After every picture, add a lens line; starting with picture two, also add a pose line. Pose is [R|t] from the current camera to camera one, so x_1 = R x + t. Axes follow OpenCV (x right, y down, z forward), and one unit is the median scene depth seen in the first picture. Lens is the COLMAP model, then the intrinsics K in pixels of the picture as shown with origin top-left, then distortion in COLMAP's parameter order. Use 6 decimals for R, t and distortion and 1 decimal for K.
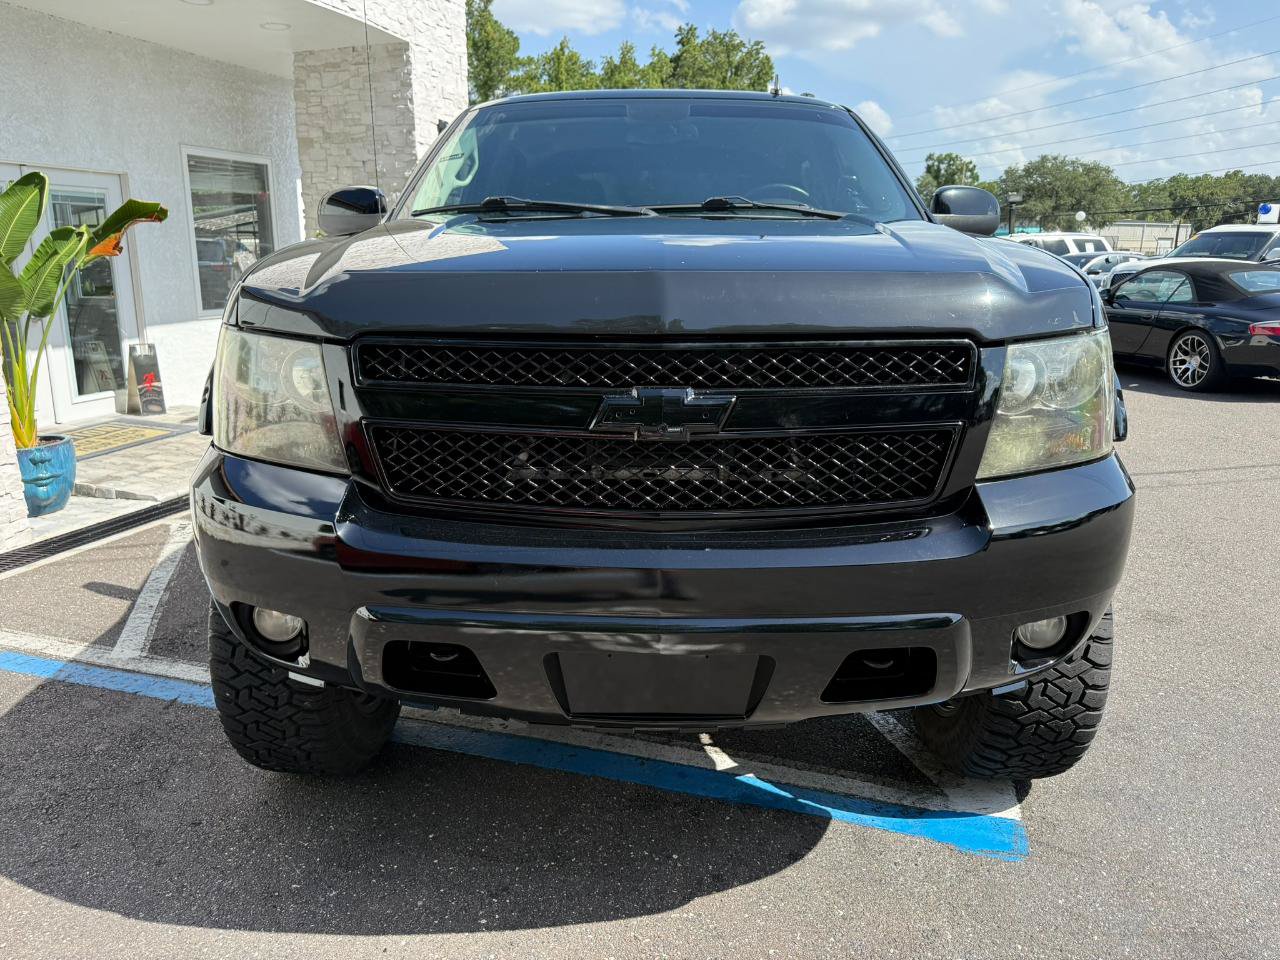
lens RADIAL K [[909.6, 0, 634.3], [0, 909.6, 487.1], [0, 0, 1]] dist [0.015209, -0.025246]
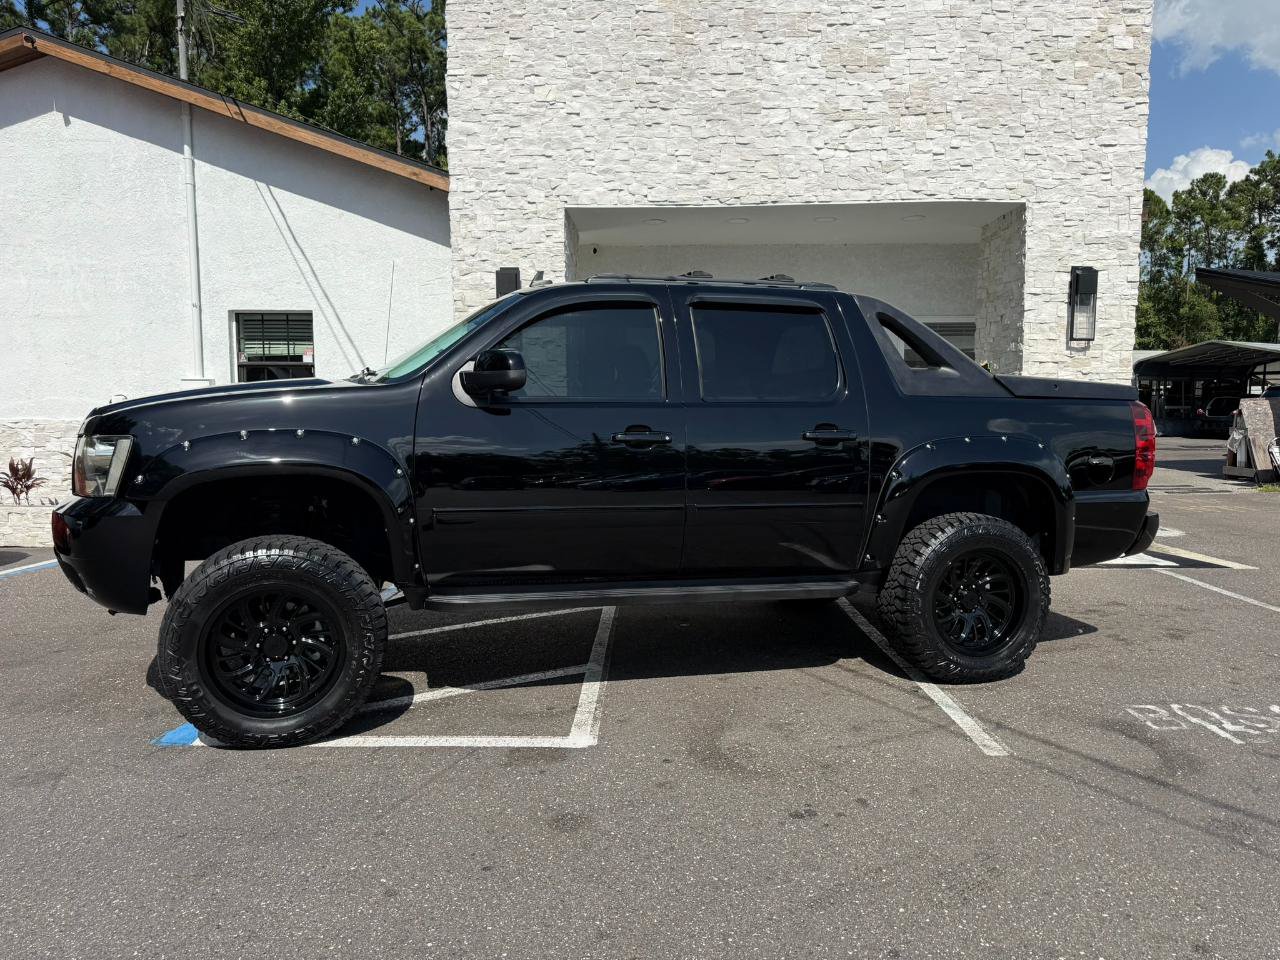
lens RADIAL K [[909.6, 0, 634.3], [0, 909.6, 483.4], [0, 0, 1]] dist [0.015209, -0.025246]
pose [[0.281713, 0.086220, -0.955617, 0.625663], [-0.237770, 0.971163, 0.017529, -0.086277], [0.929571, 0.222279, 0.294090, 0.338658]]
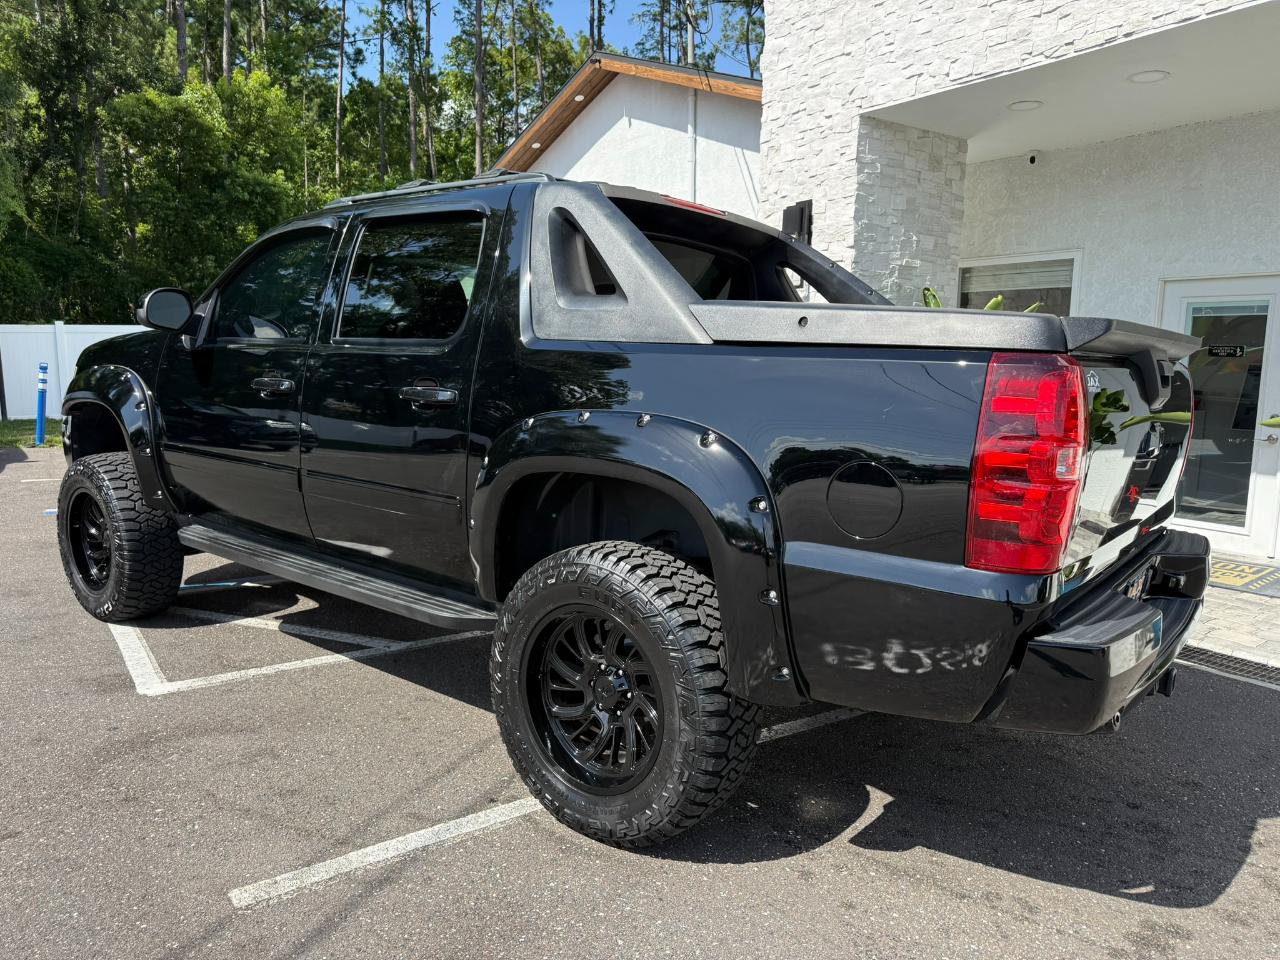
lens RADIAL K [[909.6, 0, 636.1], [0, 909.6, 483.3], [0, 0, 1]] dist [0.015209, -0.025246]
pose [[-0.602728, 0.089317, -0.792932, 0.387952], [-0.219105, 0.936995, 0.272092, -0.220583], [0.767275, 0.337733, -0.545183, 0.891462]]
